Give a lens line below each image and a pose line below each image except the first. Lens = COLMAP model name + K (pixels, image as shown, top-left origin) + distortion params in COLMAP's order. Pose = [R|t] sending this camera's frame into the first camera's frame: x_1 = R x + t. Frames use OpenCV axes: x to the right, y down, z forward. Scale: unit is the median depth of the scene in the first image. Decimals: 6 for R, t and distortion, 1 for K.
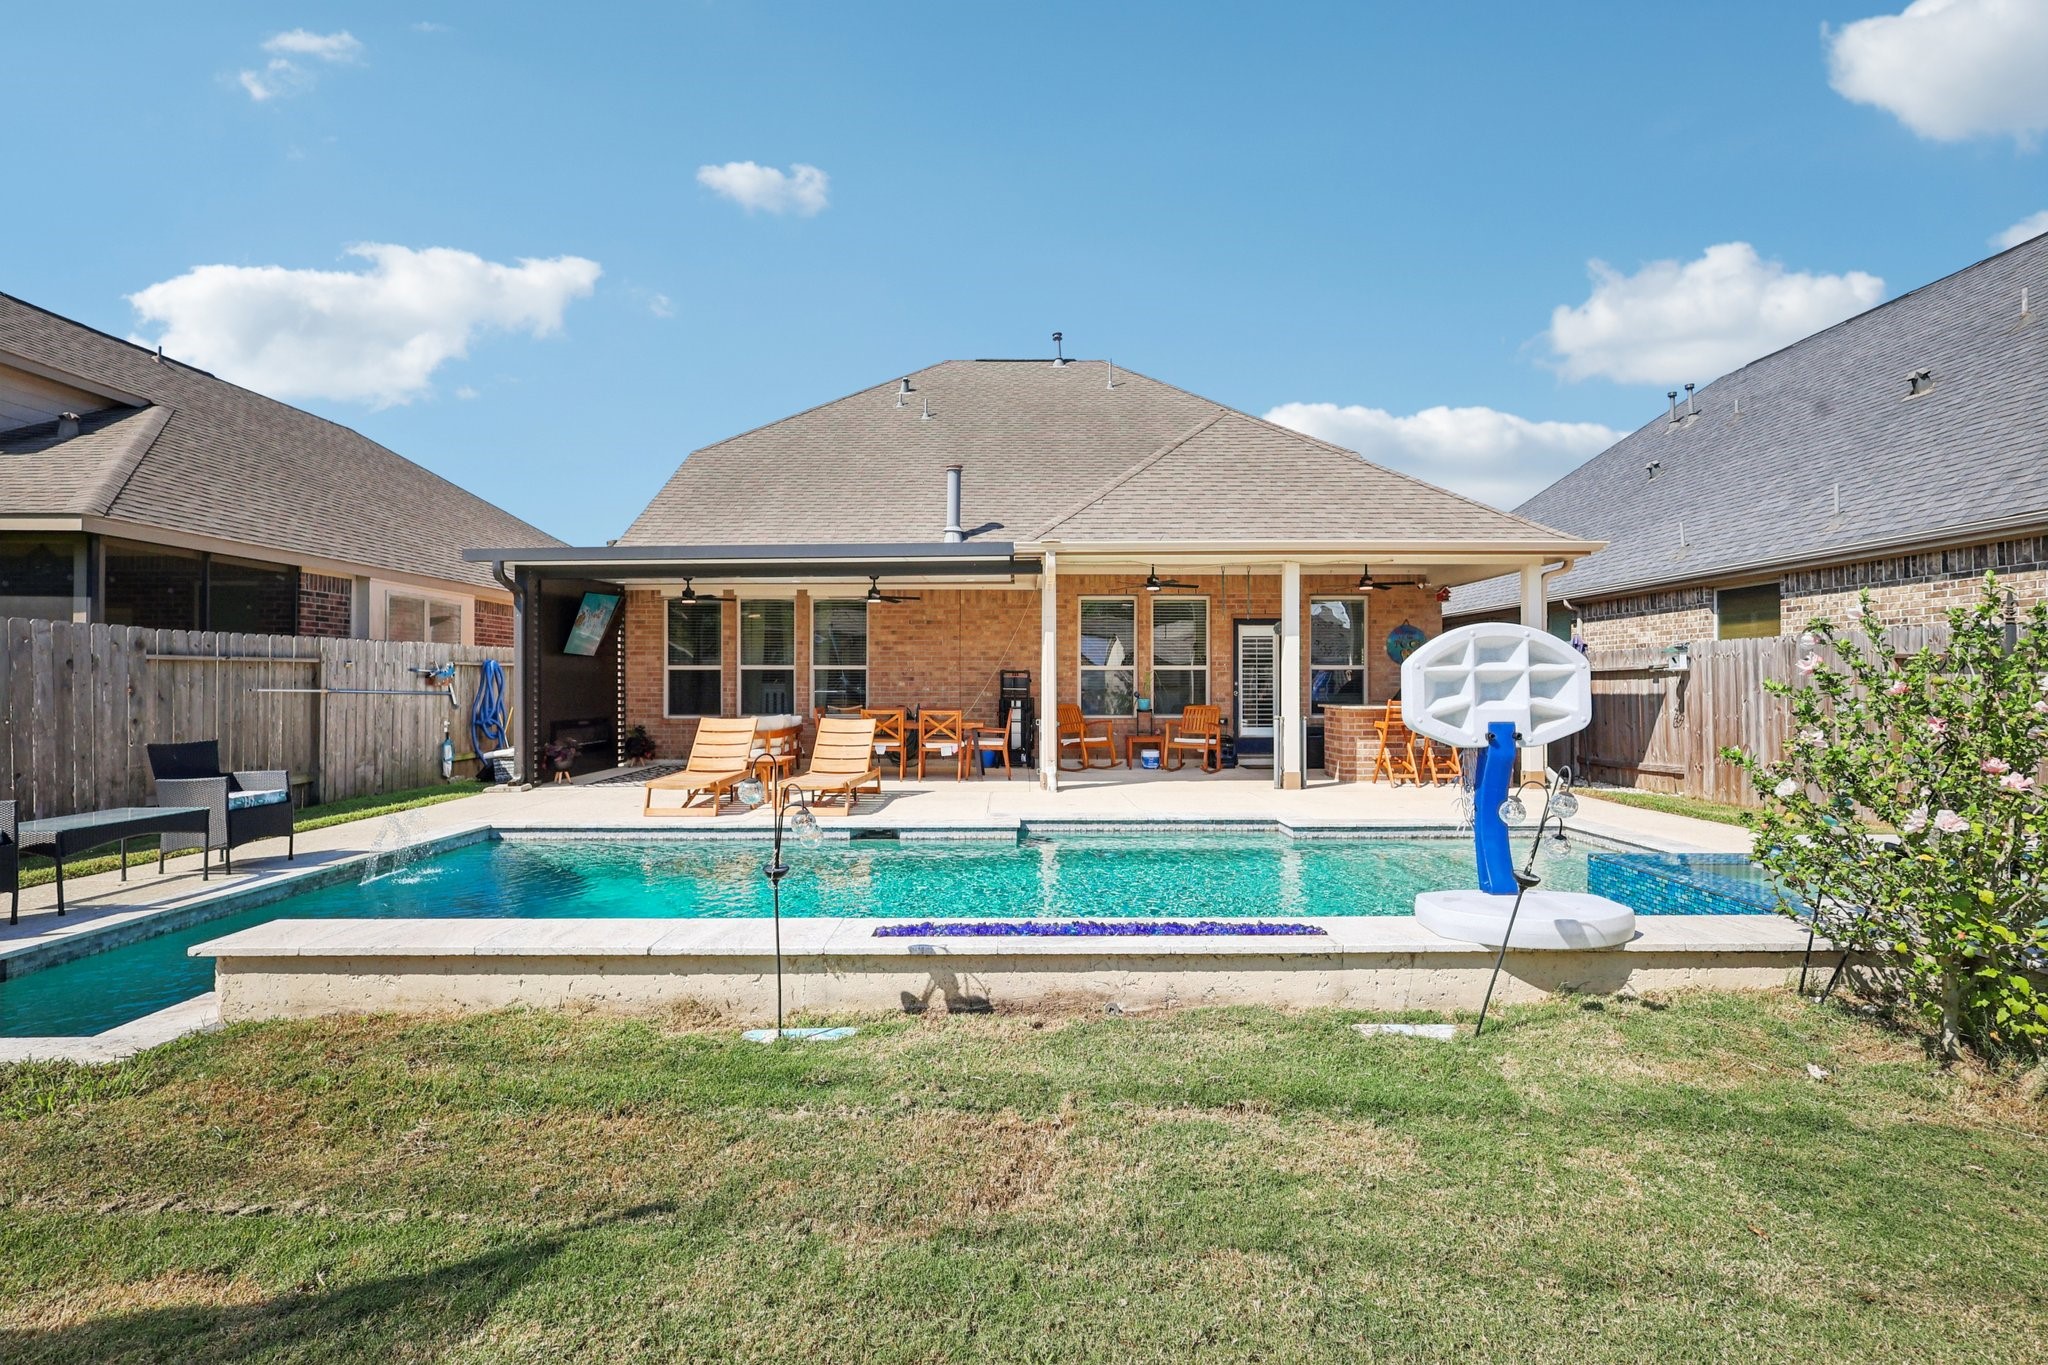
lens RADIAL K [[945.5, 0, 1018.5], [0, 945.5, 683.4], [0, 0, 1]] dist [-0.002256, -0.000408]
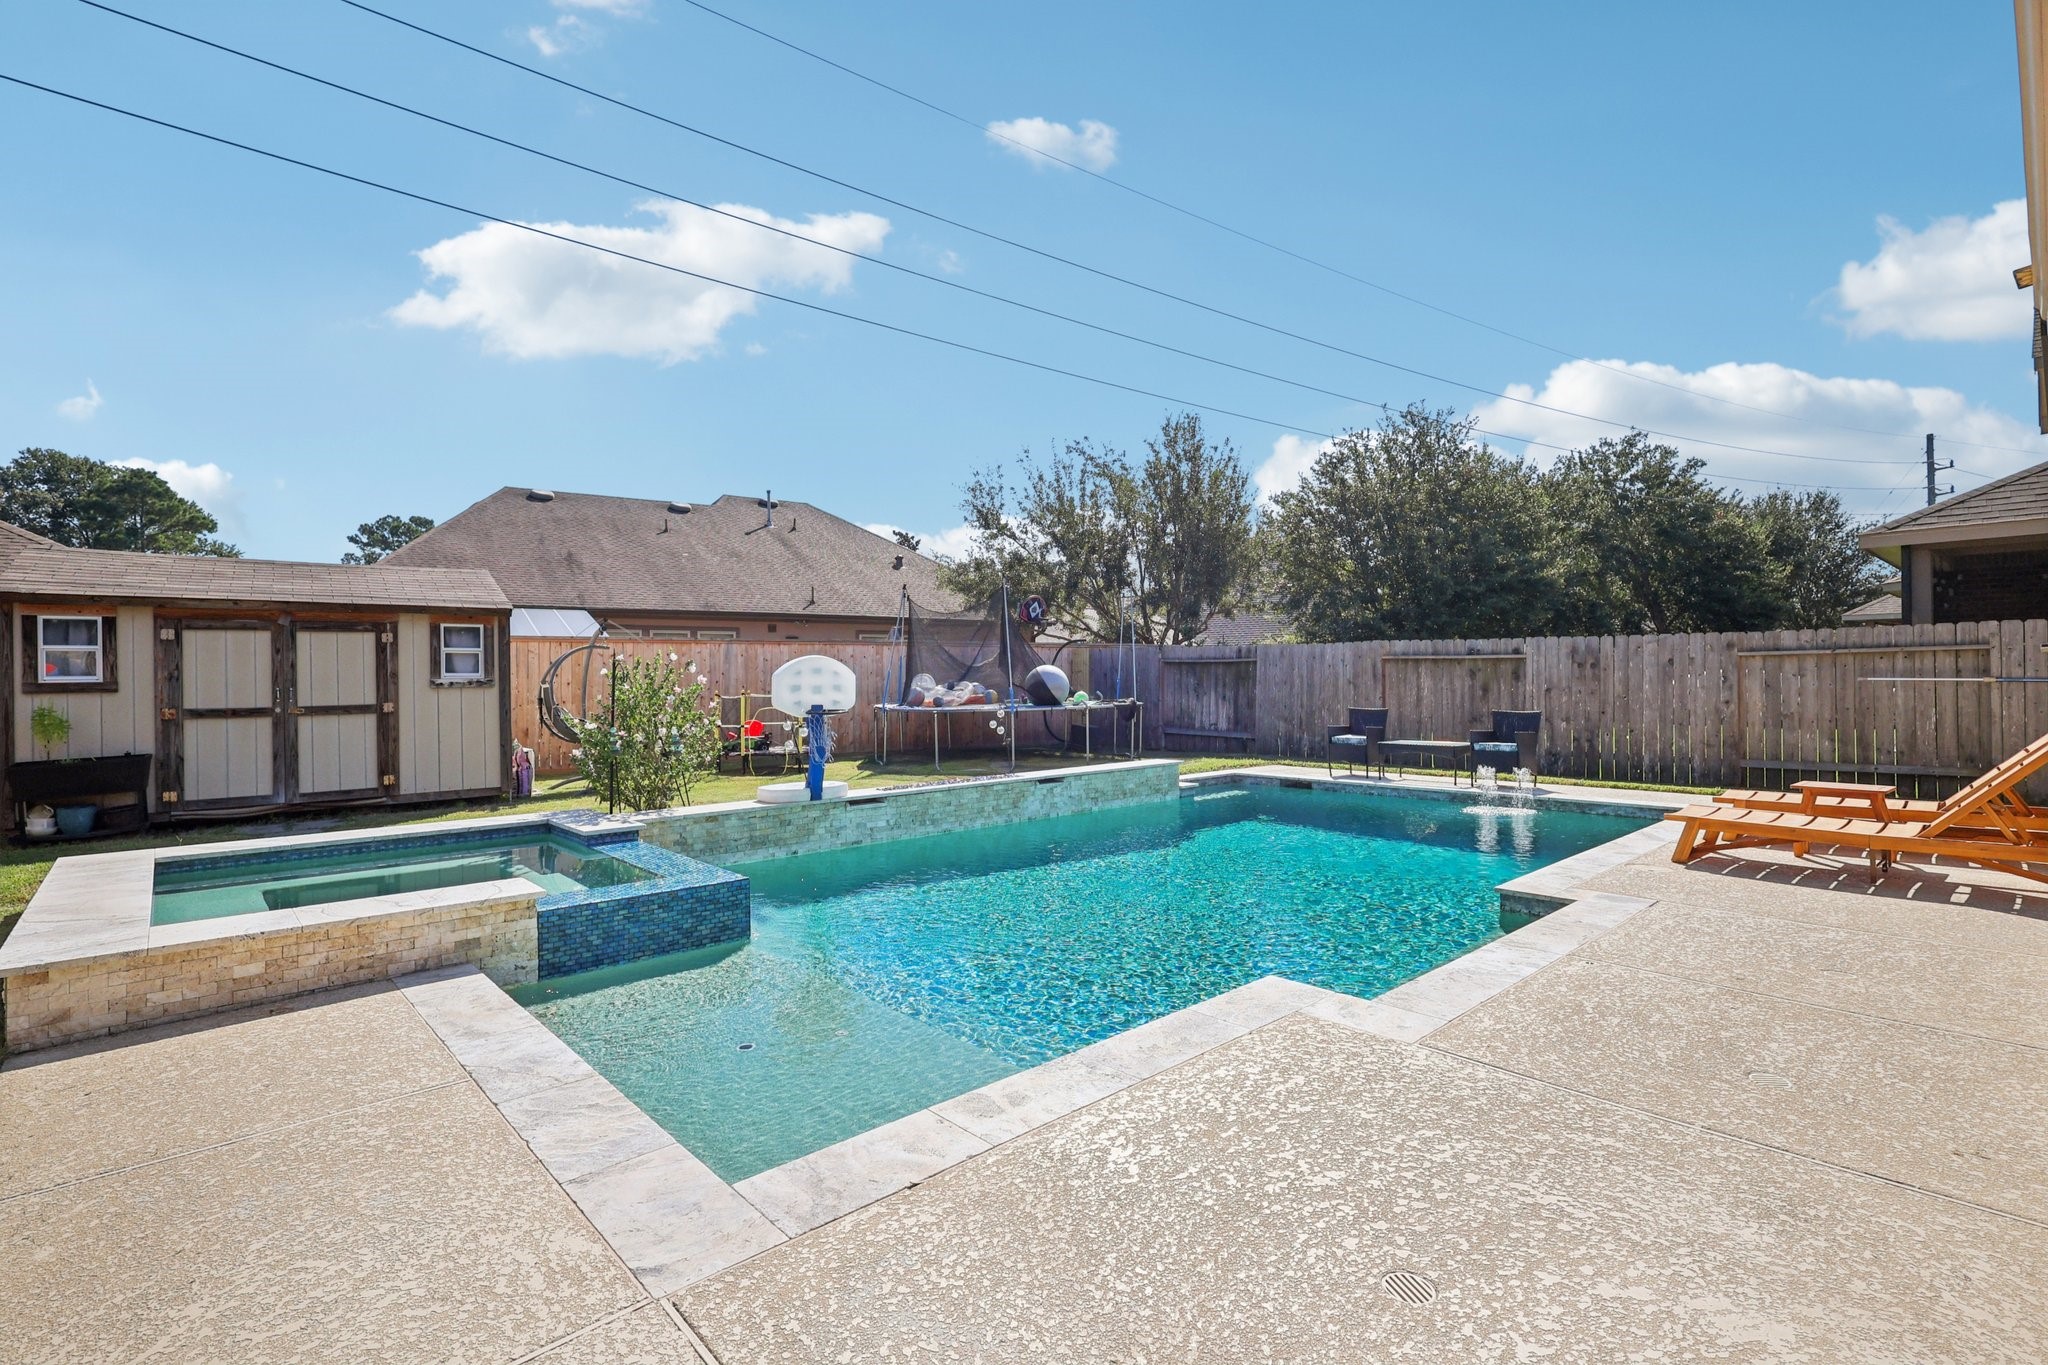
lens RADIAL K [[945.5, 0, 1018.5], [0, 945.5, 683.4], [0, 0, 1]] dist [-0.002256, -0.000408]
pose [[-0.737927, 0.012051, -0.674773, 0.419414], [0.013809, 0.999901, 0.002755, -0.002807], [0.674740, -0.007285, -0.738020, 0.750838]]
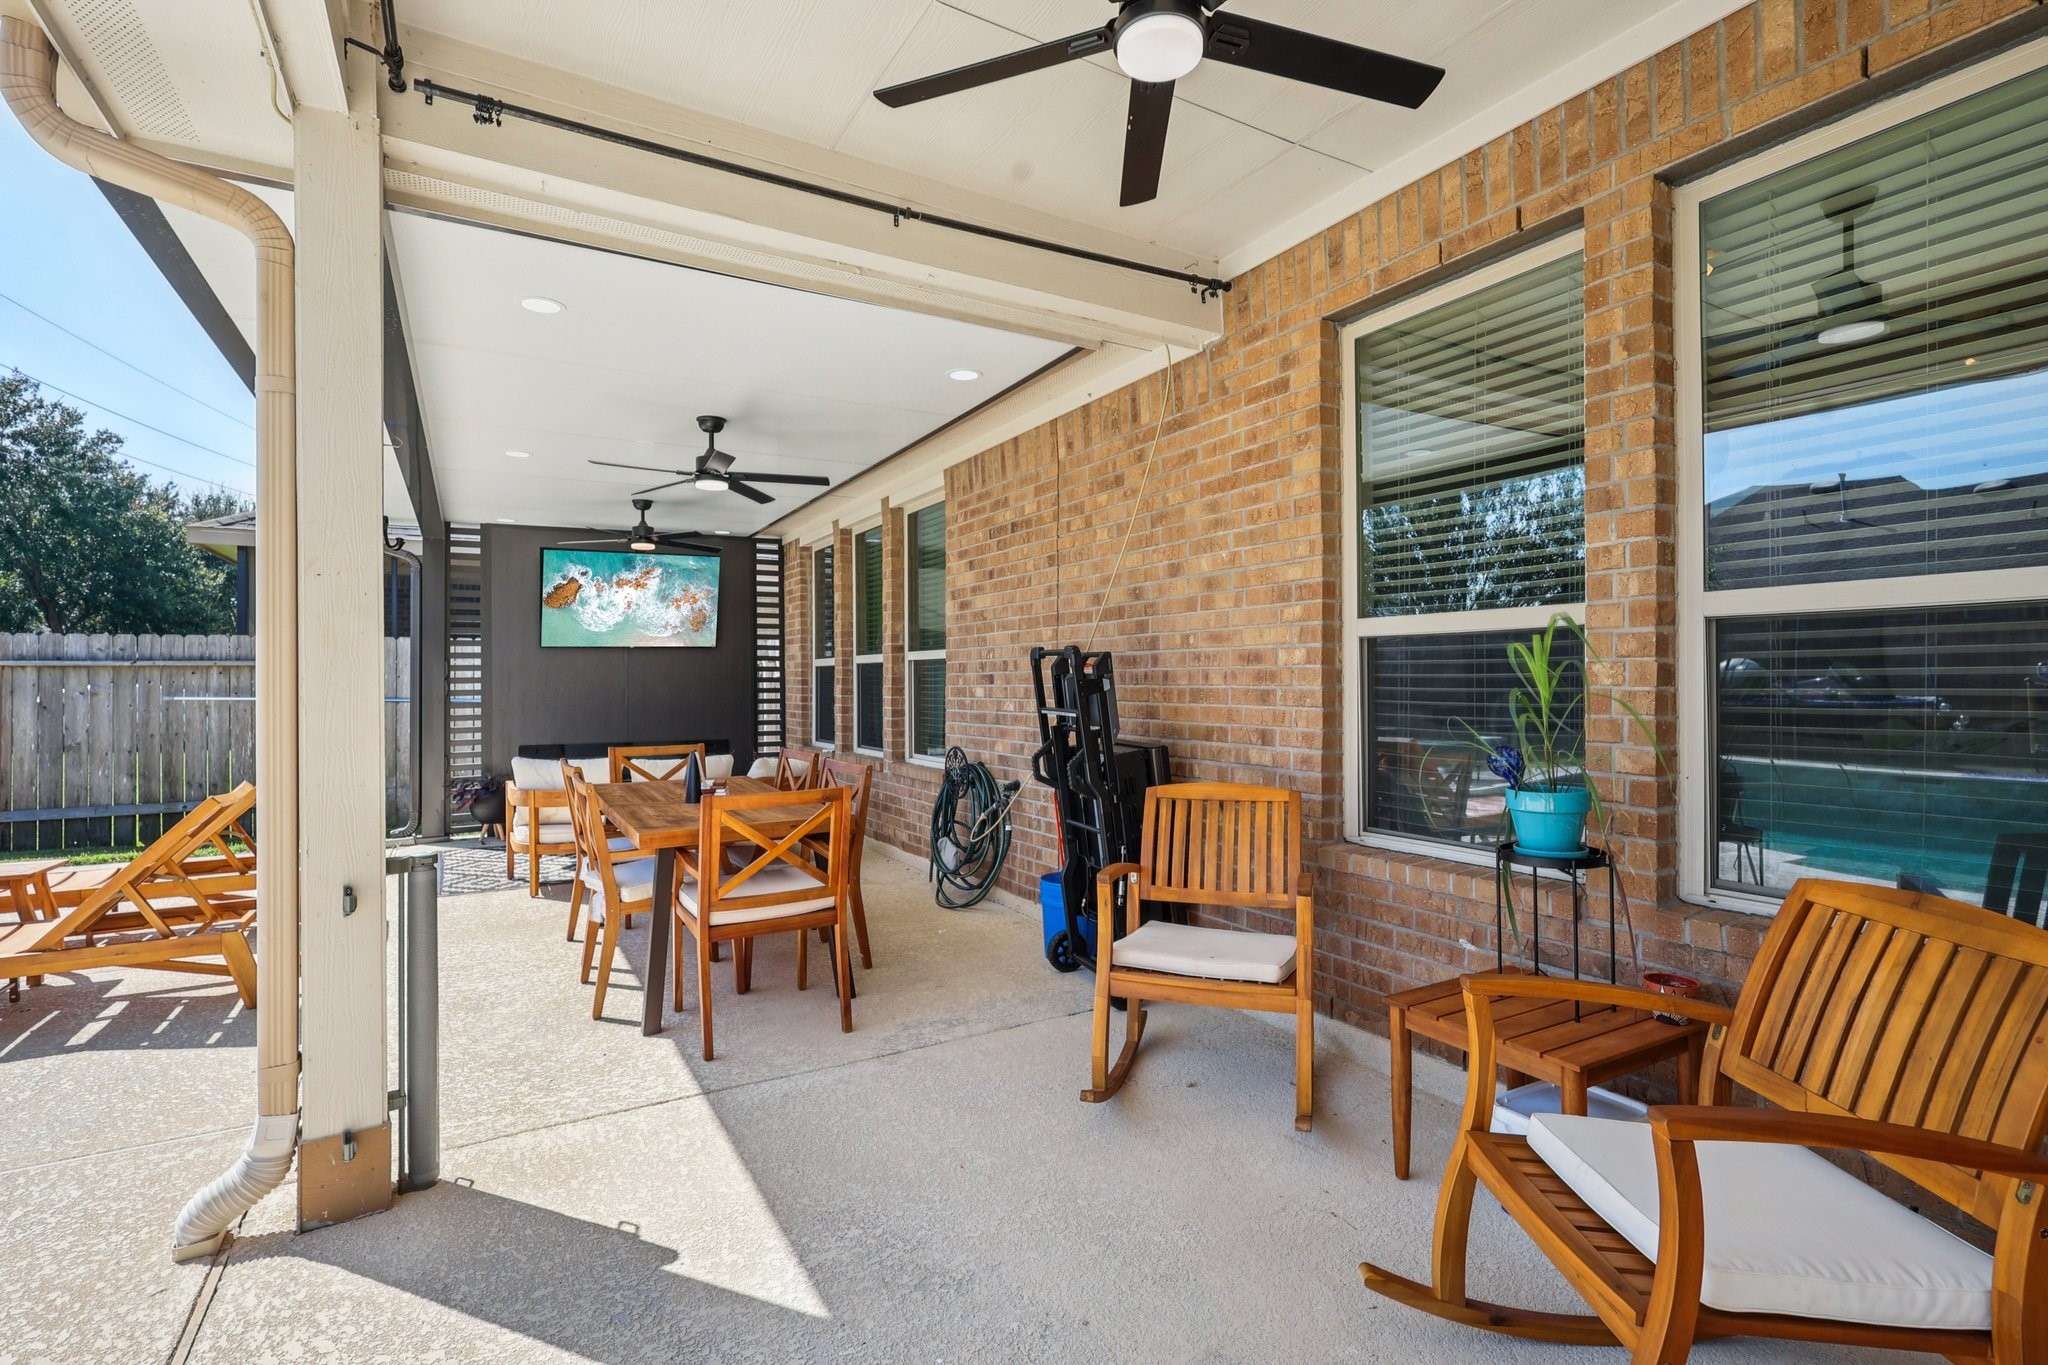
lens RADIAL K [[945.5, 0, 1018.5], [0, 945.5, 683.4], [0, 0, 1]] dist [-0.002256, -0.000408]
pose [[0.501573, -0.000741, -0.865115, 0.228628], [0.003250, 0.999994, 0.001028, -0.003452], [0.865109, -0.003327, 0.501573, 0.815969]]
